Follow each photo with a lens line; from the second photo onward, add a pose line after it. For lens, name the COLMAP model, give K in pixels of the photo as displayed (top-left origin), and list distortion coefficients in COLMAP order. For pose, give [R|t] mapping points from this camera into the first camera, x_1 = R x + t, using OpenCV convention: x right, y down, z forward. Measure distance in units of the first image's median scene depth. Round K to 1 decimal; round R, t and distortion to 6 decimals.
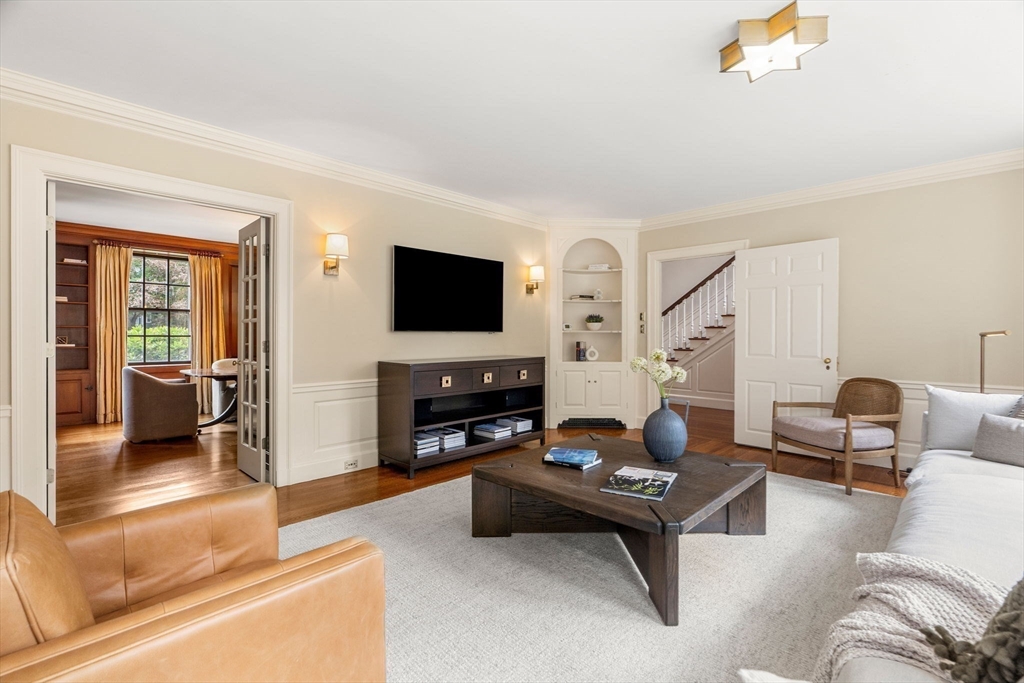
lens RADIAL K [[464.7, 0, 511.4], [0, 464.7, 339.5], [0, 0, 1]] dist [-0.002165, 0.000110]
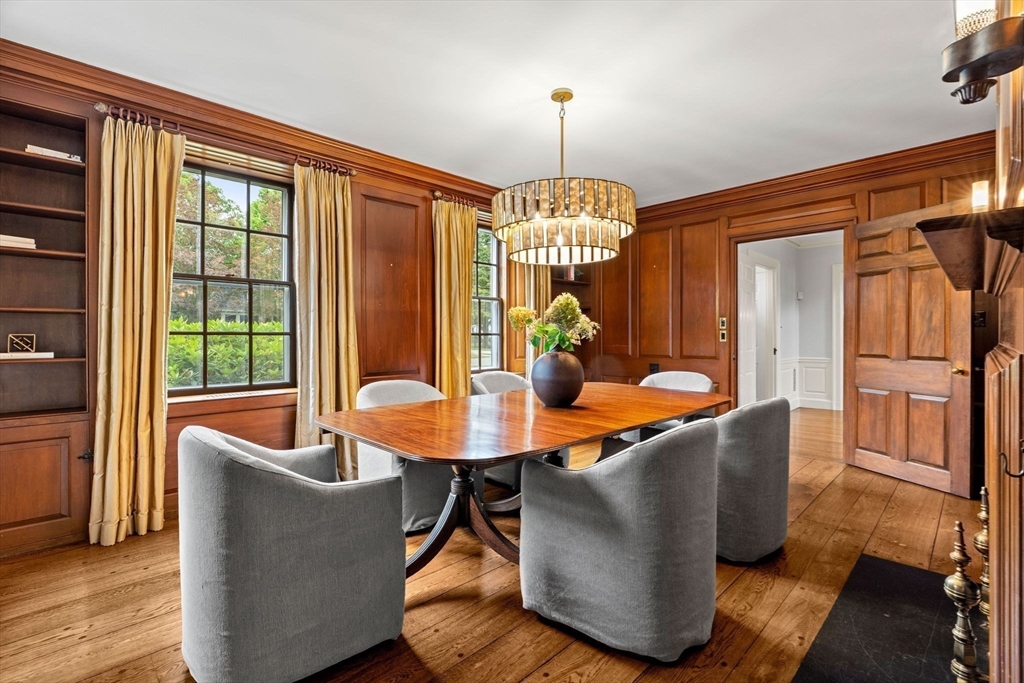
lens RADIAL K [[464.7, 0, 512.1], [0, 464.7, 339.7], [0, 0, 1]] dist [-0.002165, 0.000110]
pose [[0.999709, -0.004009, -0.023799, -0.506963], [0.003843, 0.999968, -0.006993, 0.003494], [0.023826, 0.006900, 0.999692, 0.580609]]
